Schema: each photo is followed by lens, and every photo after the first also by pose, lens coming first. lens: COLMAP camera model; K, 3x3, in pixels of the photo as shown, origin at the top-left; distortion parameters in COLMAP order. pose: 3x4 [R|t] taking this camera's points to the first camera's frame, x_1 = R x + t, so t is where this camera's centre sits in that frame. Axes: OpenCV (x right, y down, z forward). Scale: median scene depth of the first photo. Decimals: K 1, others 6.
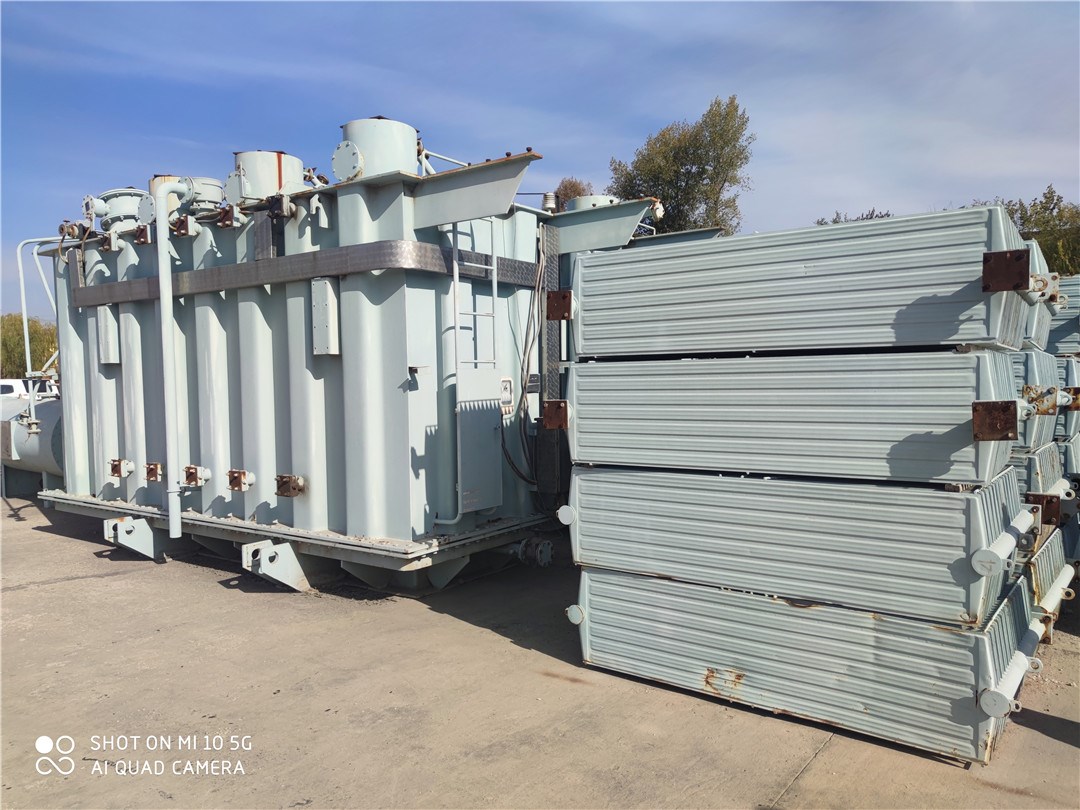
lens RADIAL K [[772.0, 0, 548.8], [0, 772.0, 406.6], [0, 0, 1]] dist [0.040889, -0.009427]
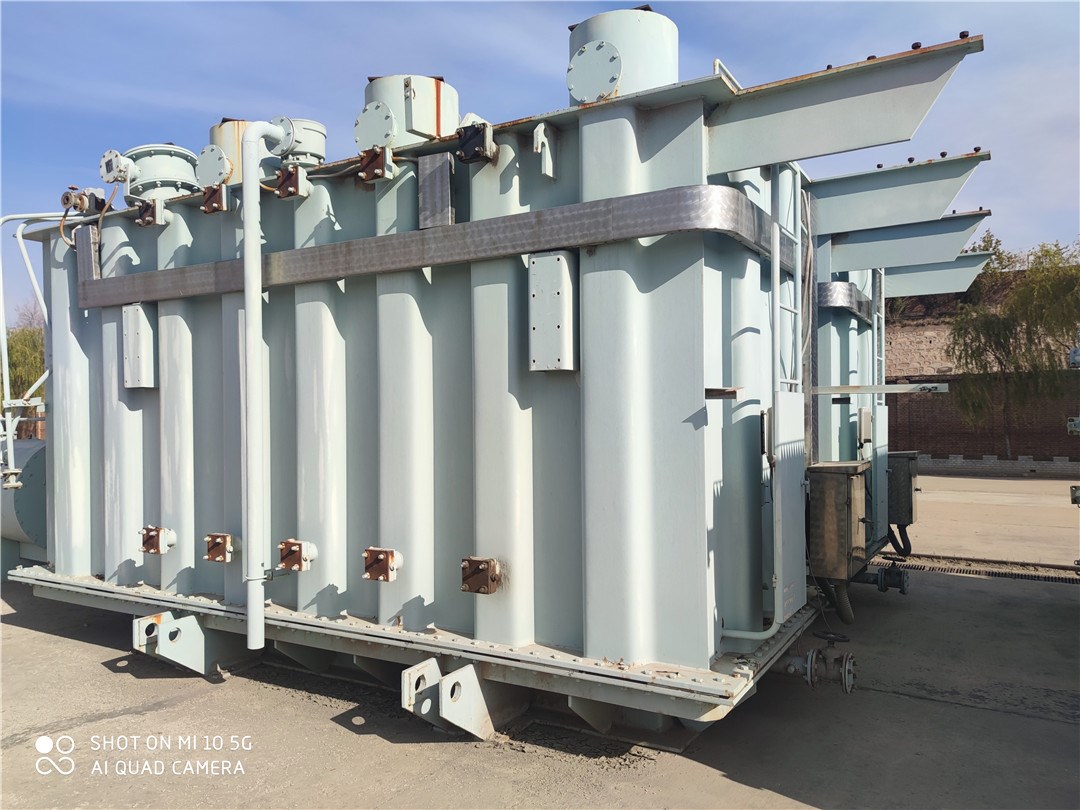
lens RADIAL K [[772.0, 0, 531.9], [0, 772.0, 404.5], [0, 0, 1]] dist [0.040889, -0.009427]
pose [[0.996179, 0.004646, 0.087217, -0.318910], [-0.000170, 0.998685, -0.051260, -0.005423], [-0.087340, 0.051050, 0.994870, 0.325000]]
